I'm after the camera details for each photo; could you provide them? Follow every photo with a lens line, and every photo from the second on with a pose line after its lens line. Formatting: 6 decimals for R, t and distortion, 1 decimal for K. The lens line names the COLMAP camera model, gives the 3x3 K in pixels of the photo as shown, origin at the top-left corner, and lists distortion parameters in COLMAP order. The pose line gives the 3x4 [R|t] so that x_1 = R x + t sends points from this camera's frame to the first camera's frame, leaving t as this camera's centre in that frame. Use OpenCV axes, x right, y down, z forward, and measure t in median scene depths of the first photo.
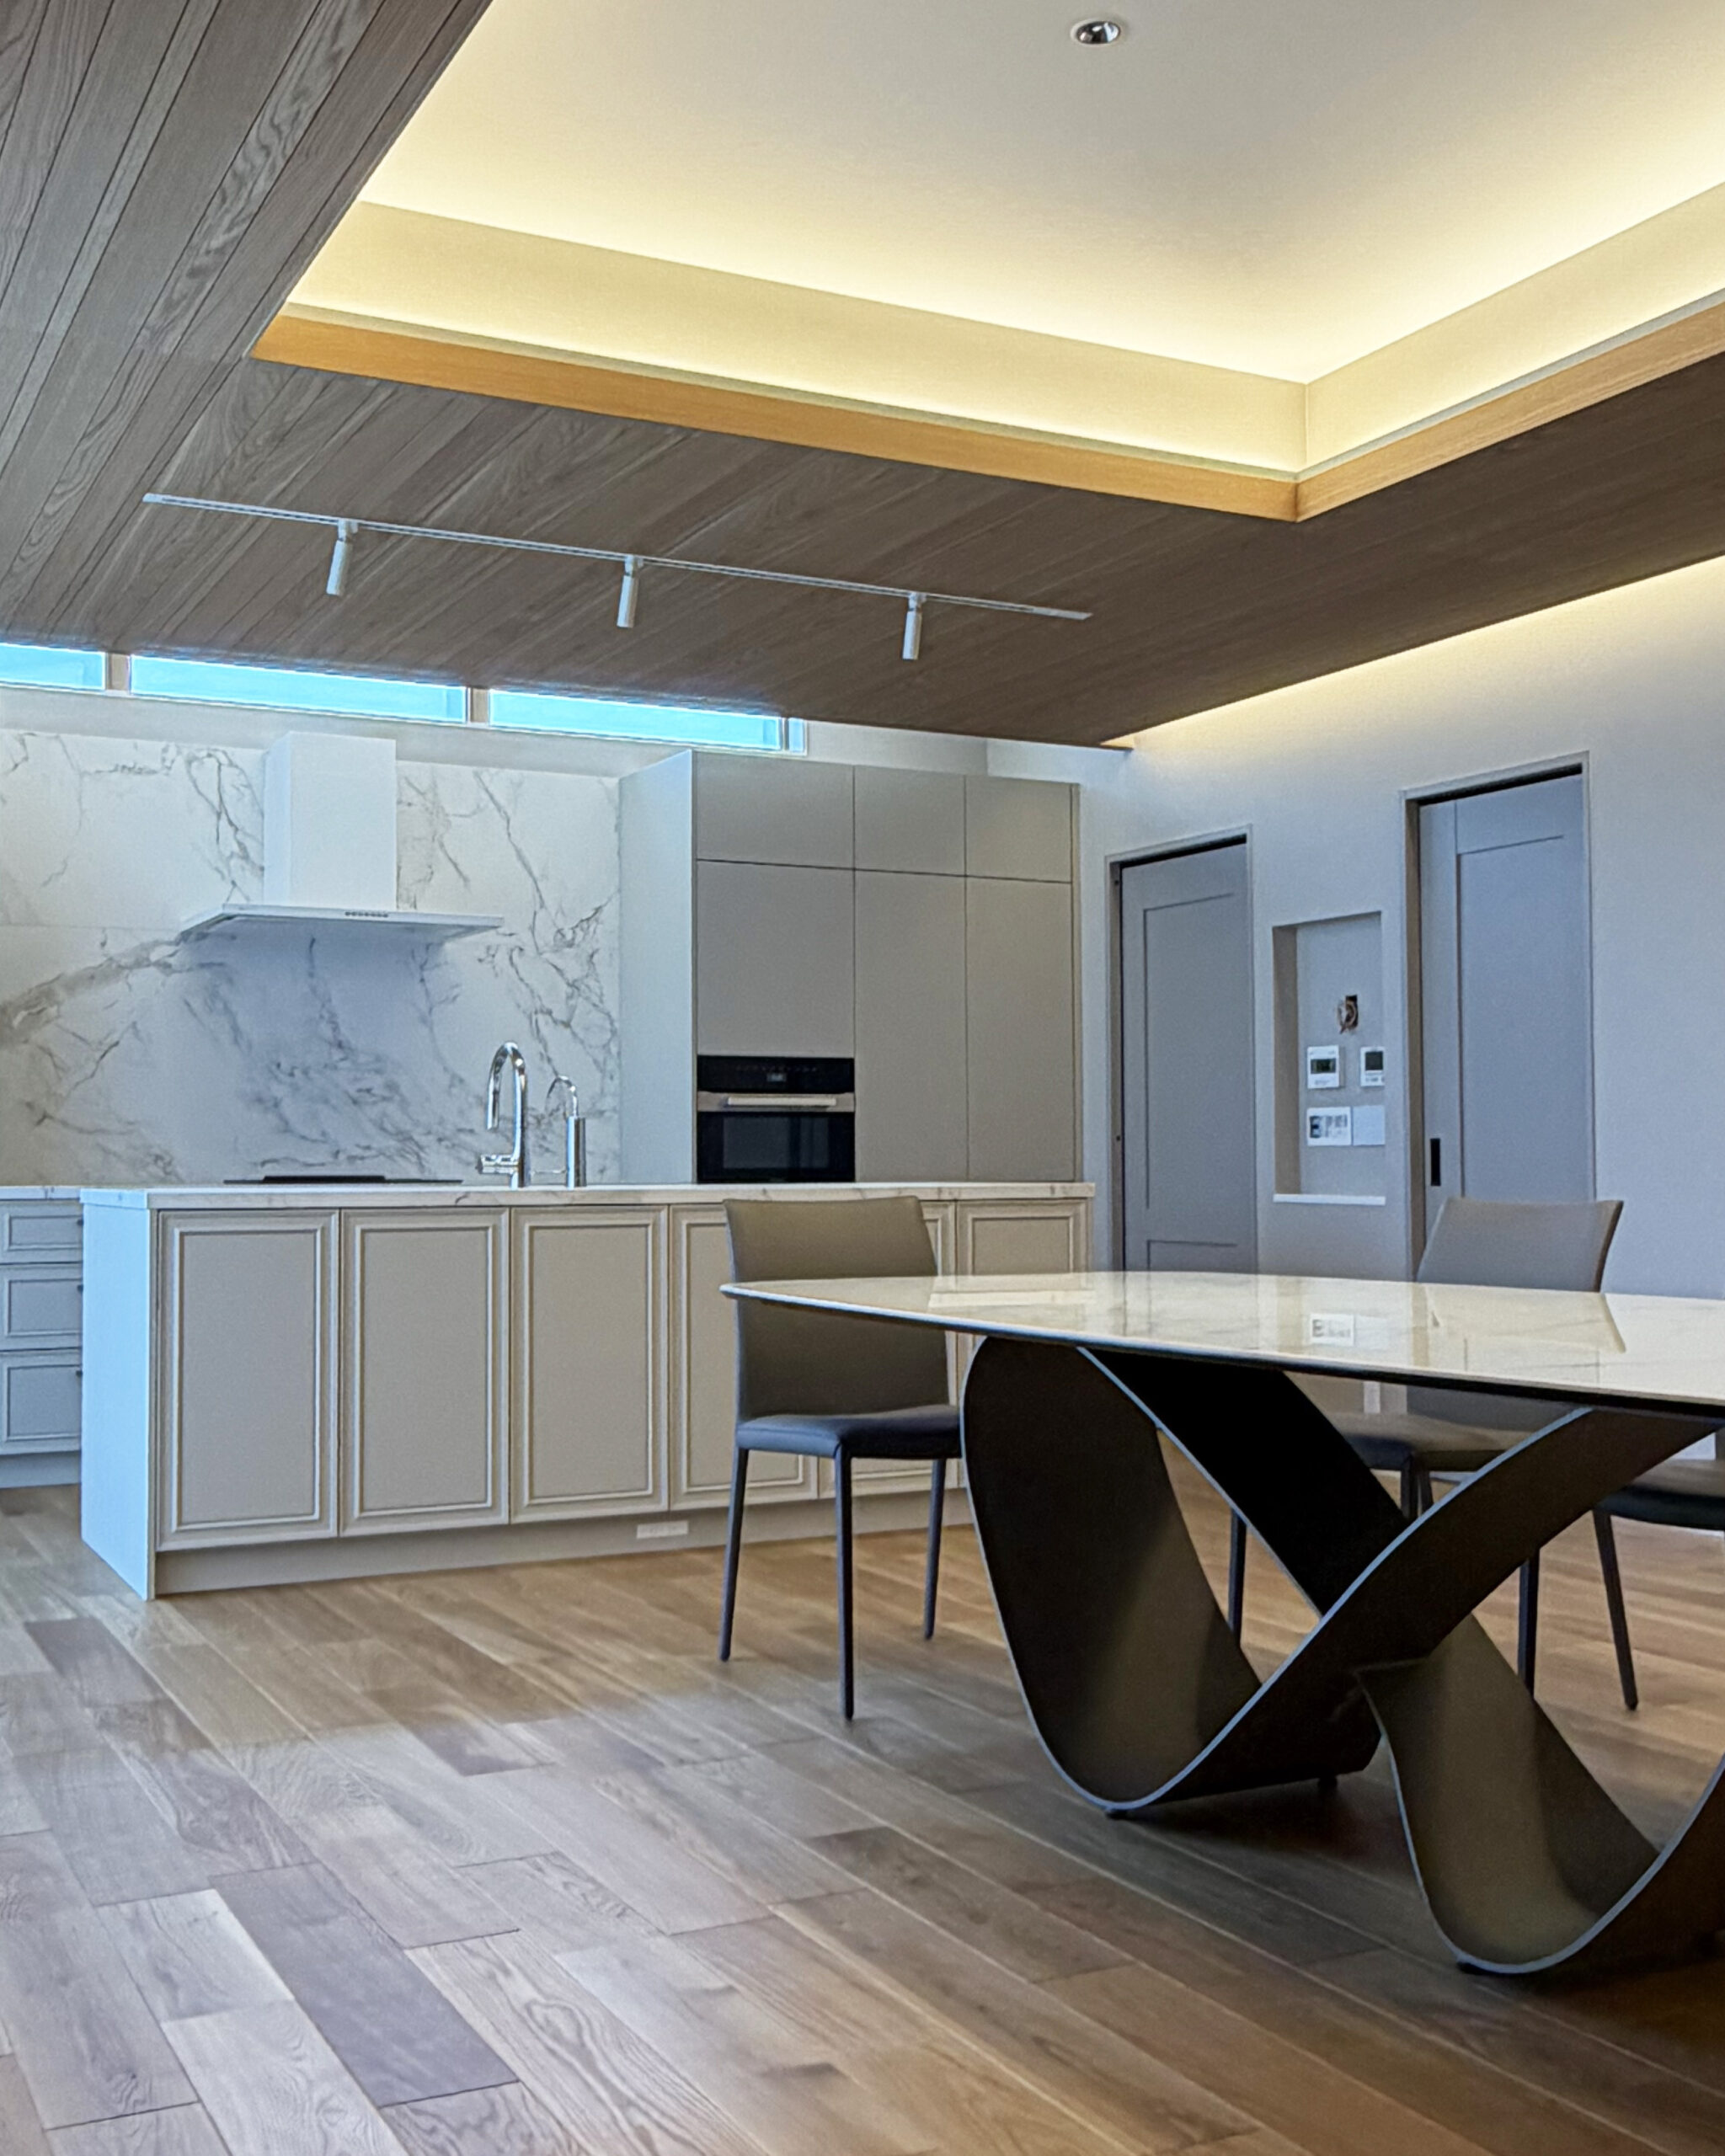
lens RADIAL K [[2289.3, 0, 862.5], [0, 2289.3, 1078.0], [0, 0, 1]] dist [-0.002090, 0.000945]
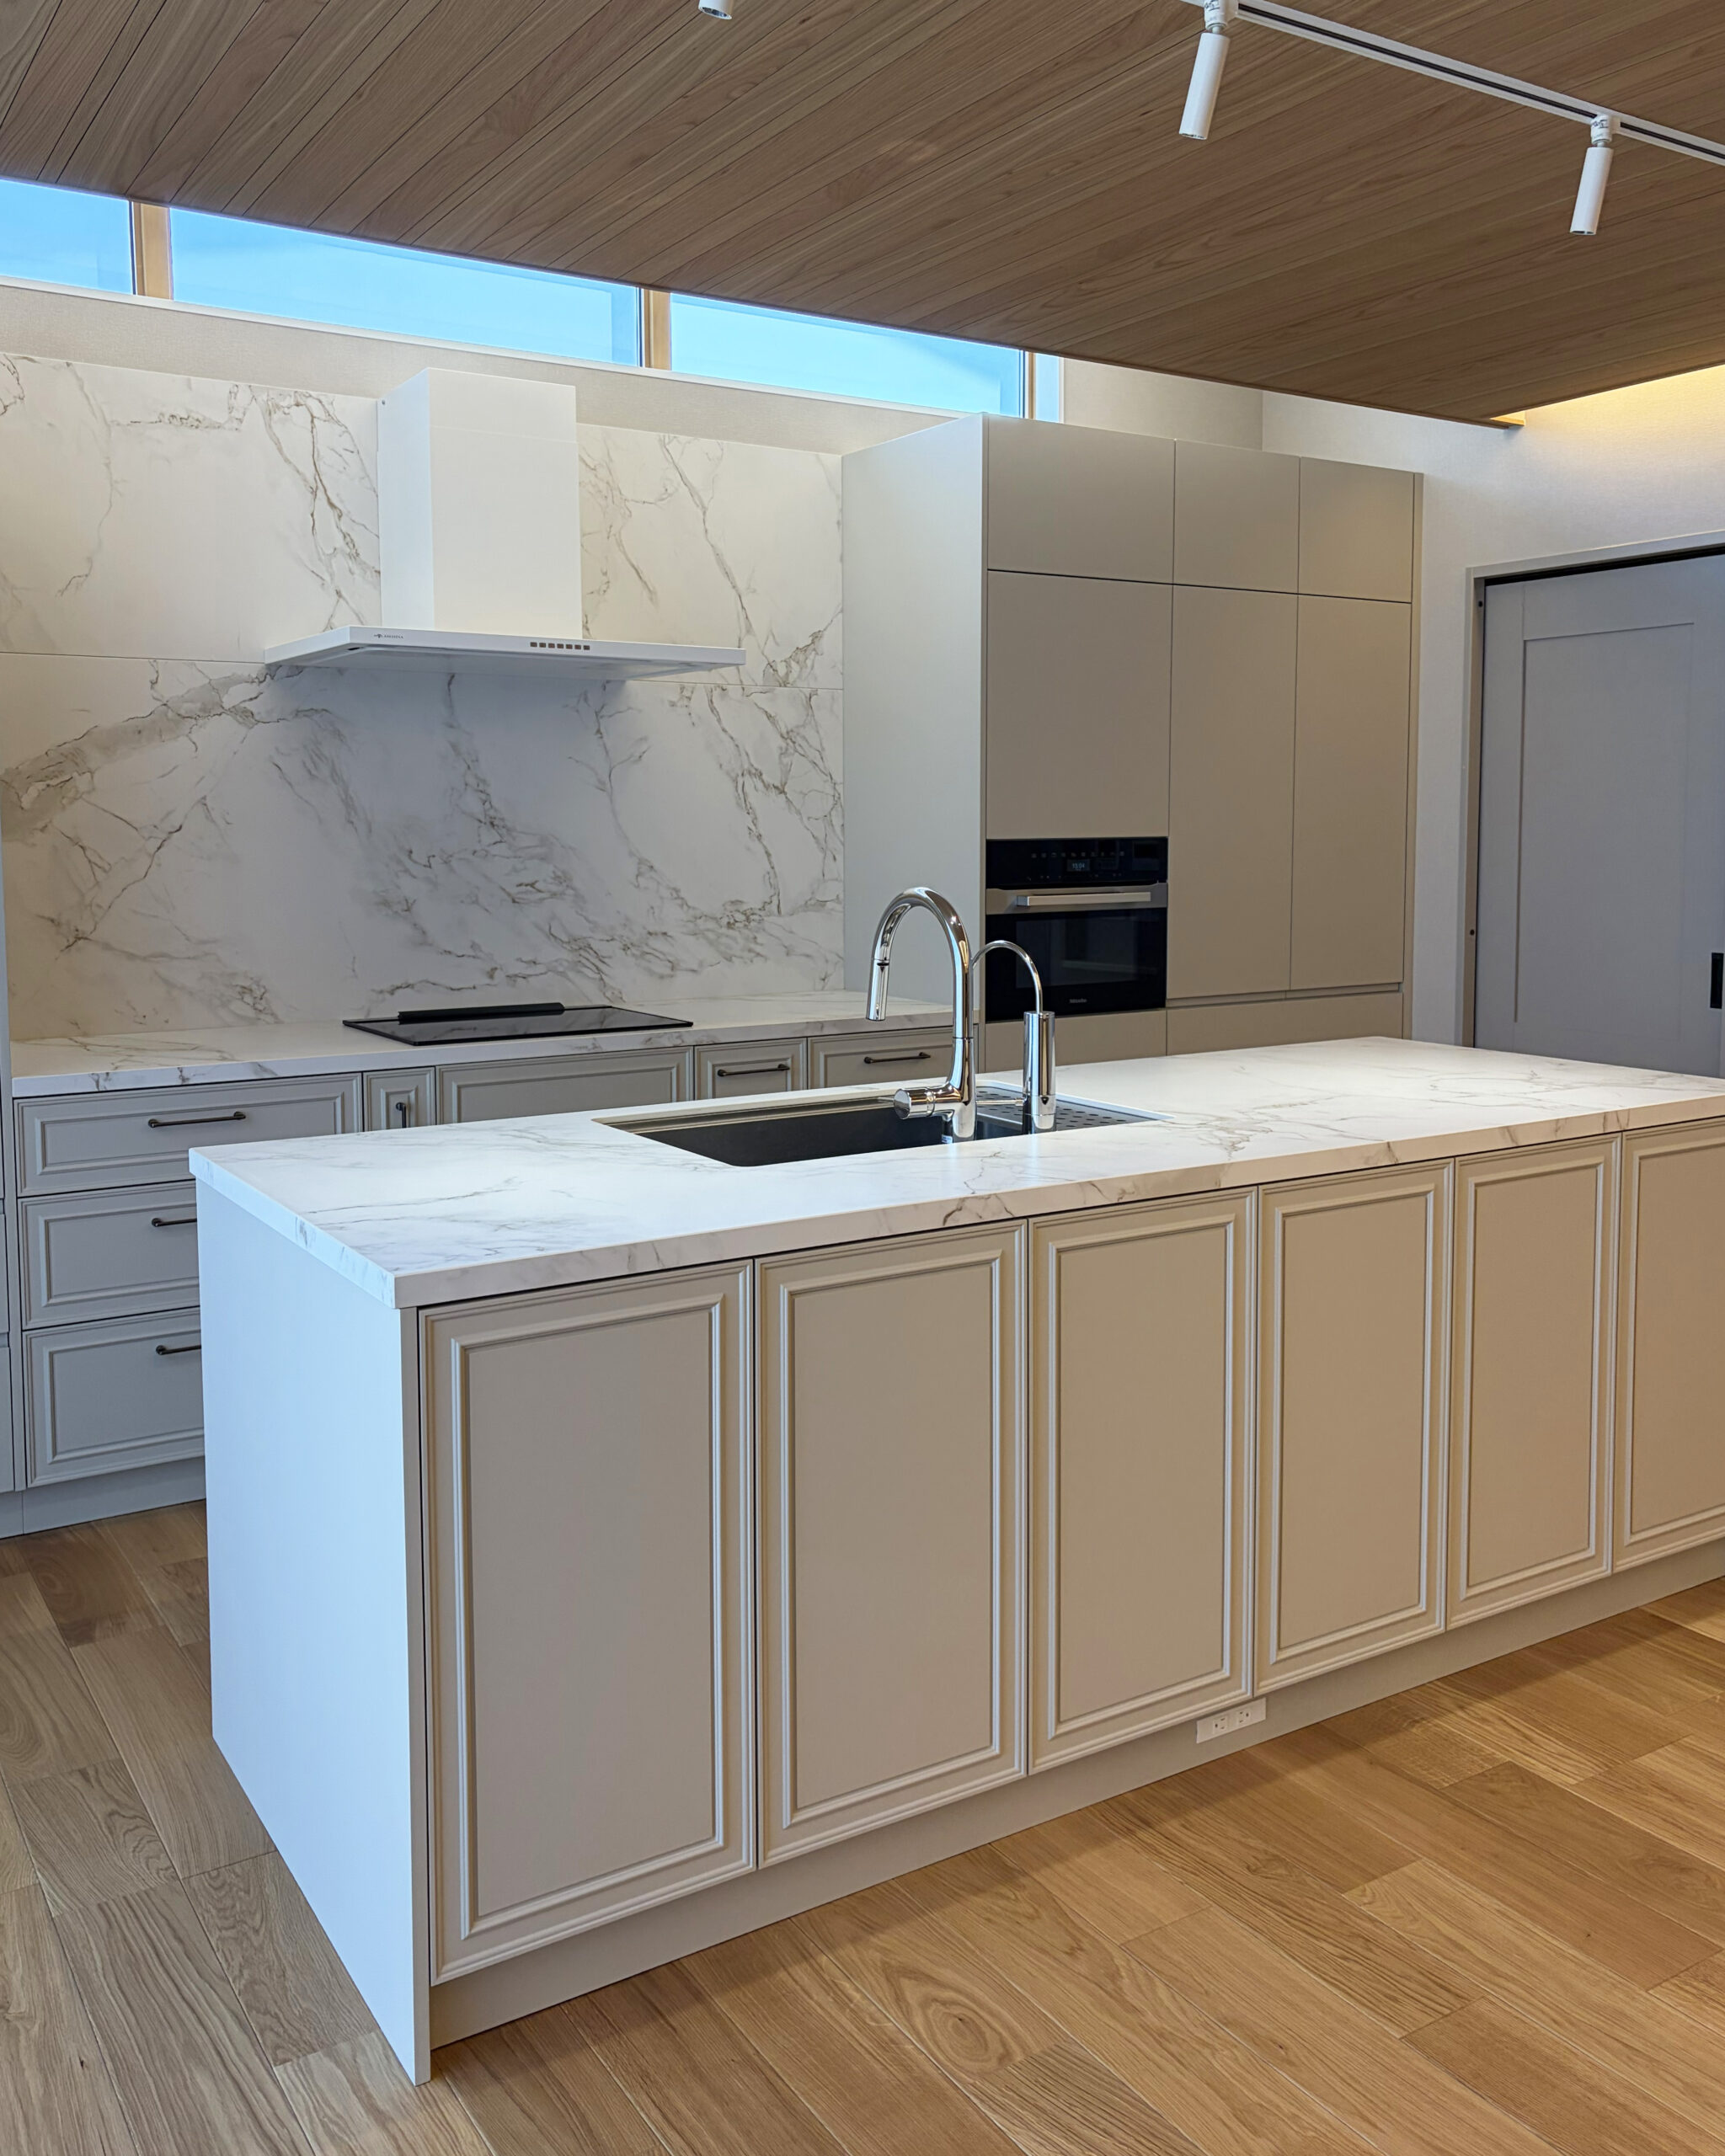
lens RADIAL K [[1996.1, 0, 942.8], [0, 1996.1, 981.6], [0, 0, 1]] dist [0.171507, -0.445768]
pose [[0.996340, -0.005389, 0.085310, -0.141385], [-0.003810, 0.994219, 0.107300, -0.033623], [-0.085395, -0.107232, 0.990560, 0.351820]]
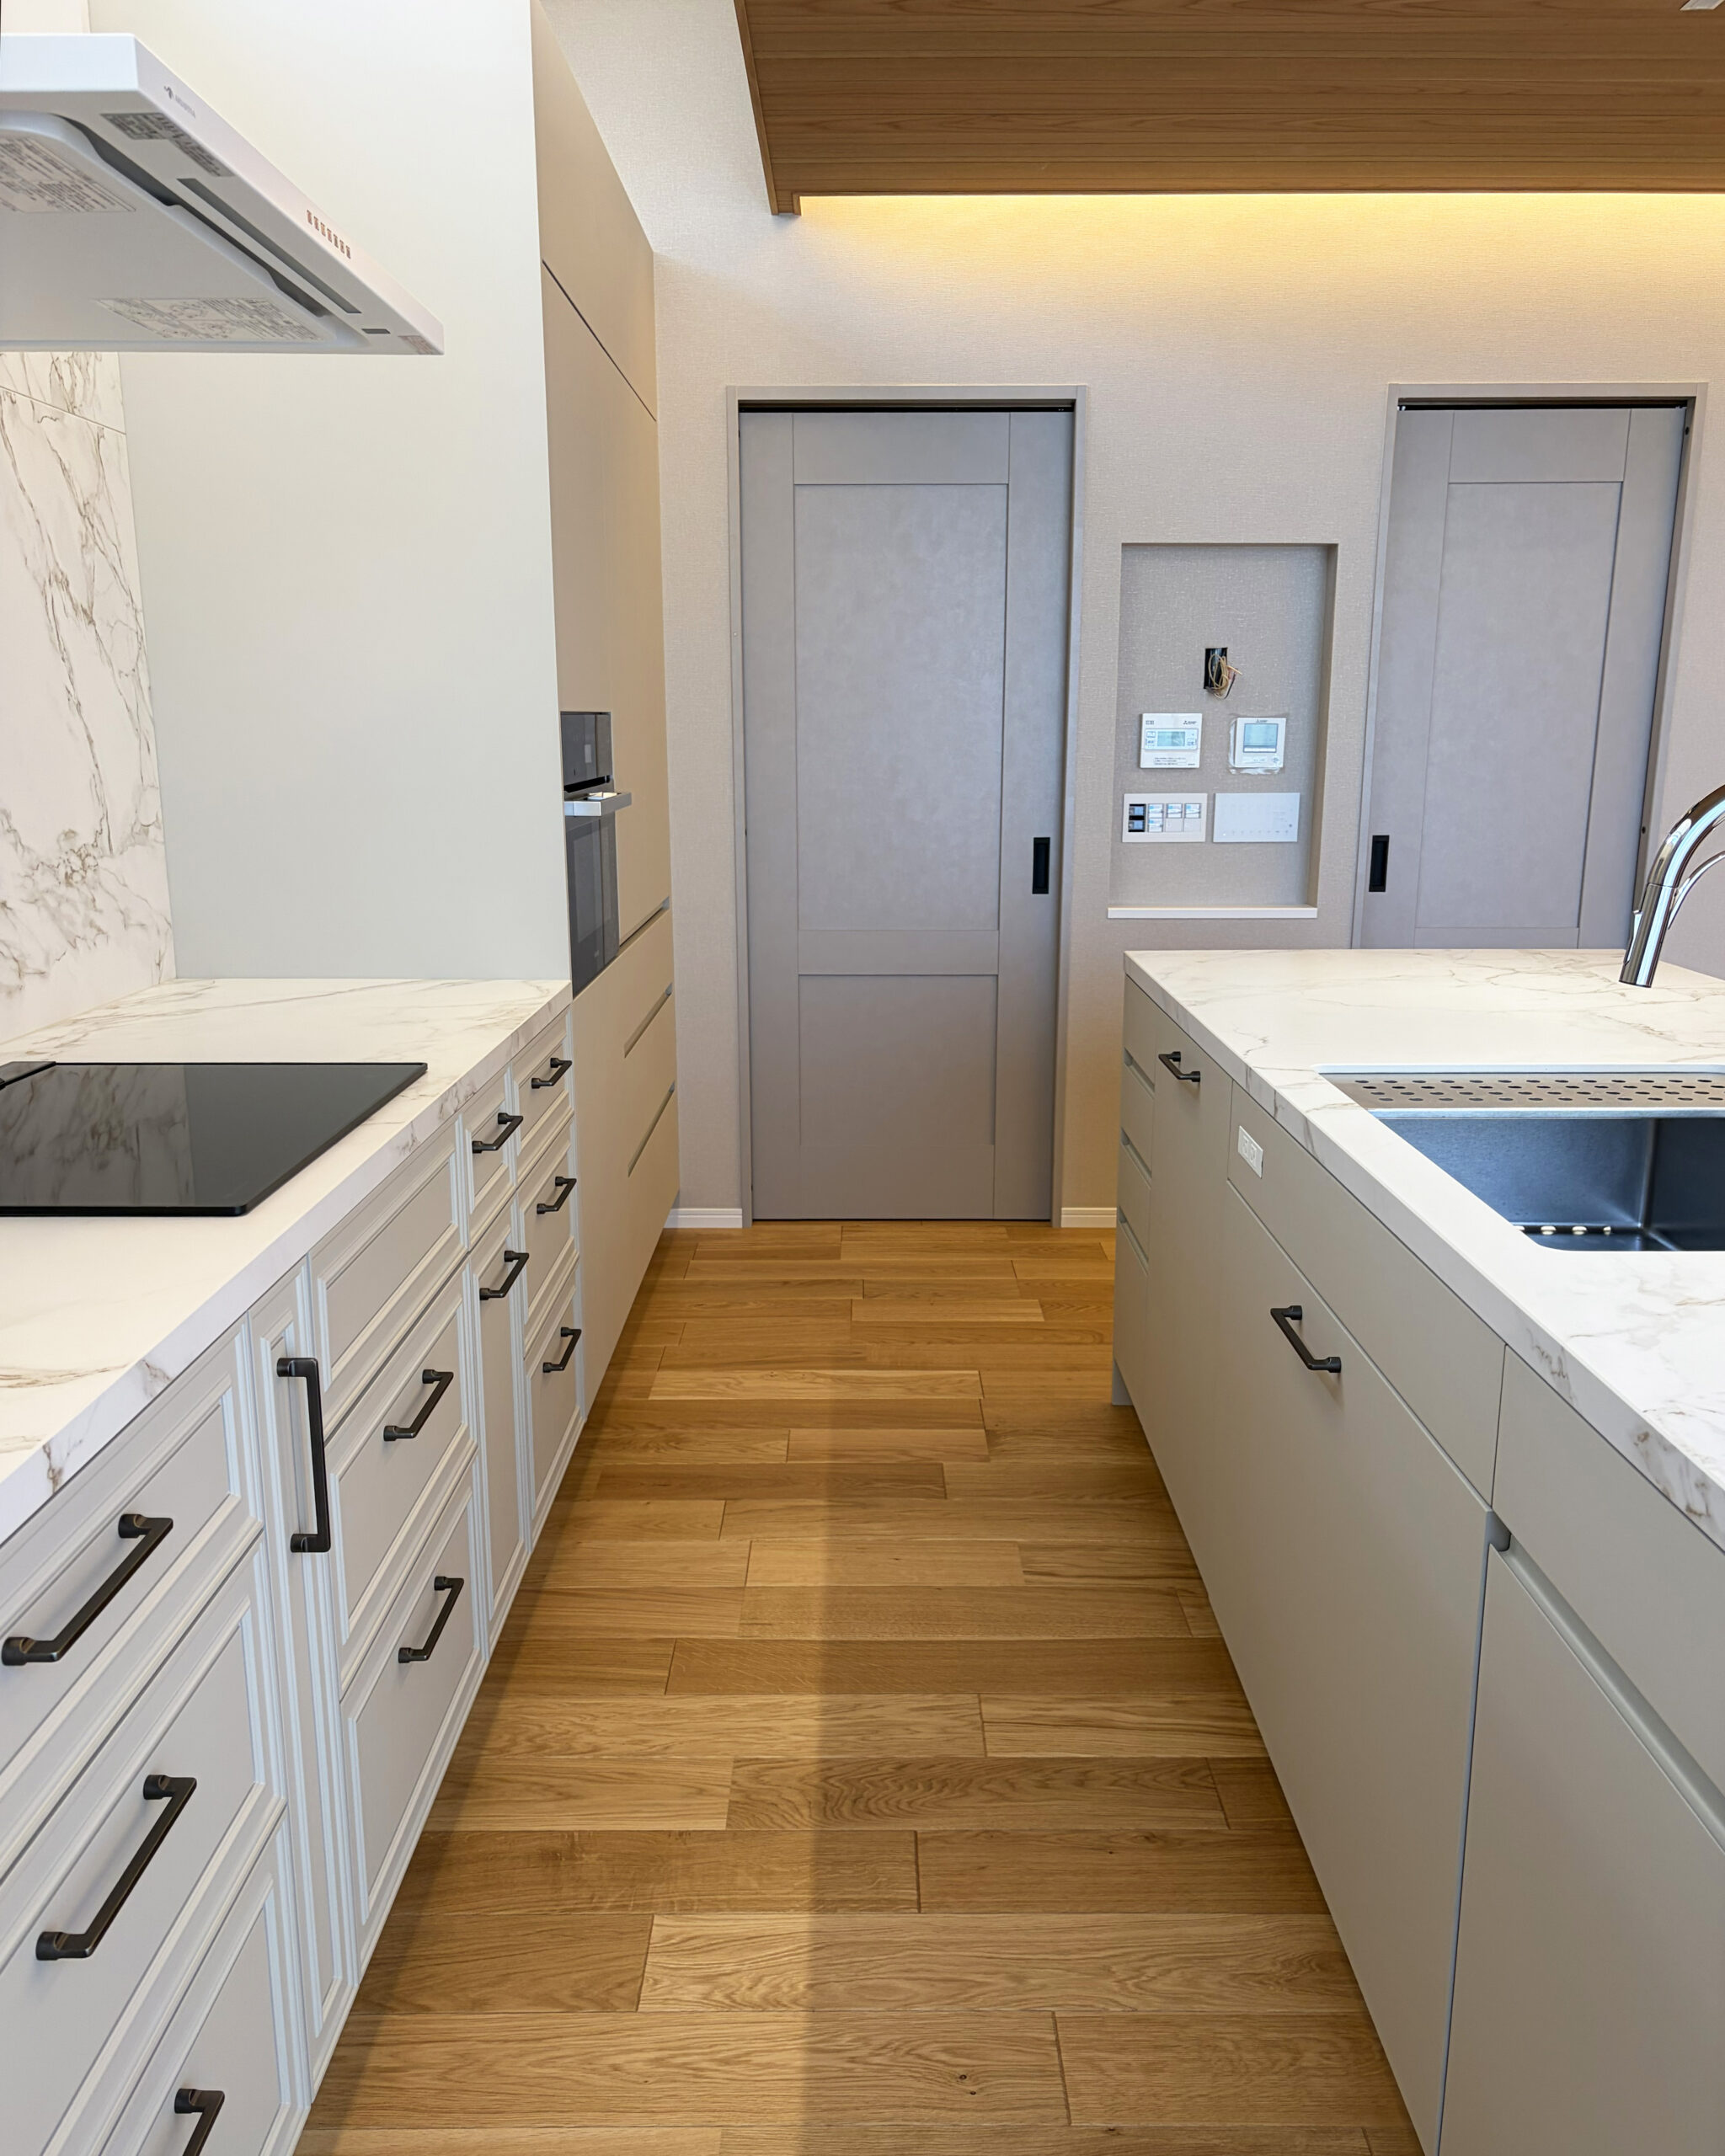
lens RADIAL K [[1792.3, 0, 866.3], [0, 1792.3, 1168.3], [0, 0, 1]] dist [0.005422, 0.007780]
pose [[0.460109, -0.210262, 0.862606, -0.385048], [-0.031051, 0.967149, 0.252307, -0.014150], [-0.887319, -0.142874, 0.438465, 0.772588]]
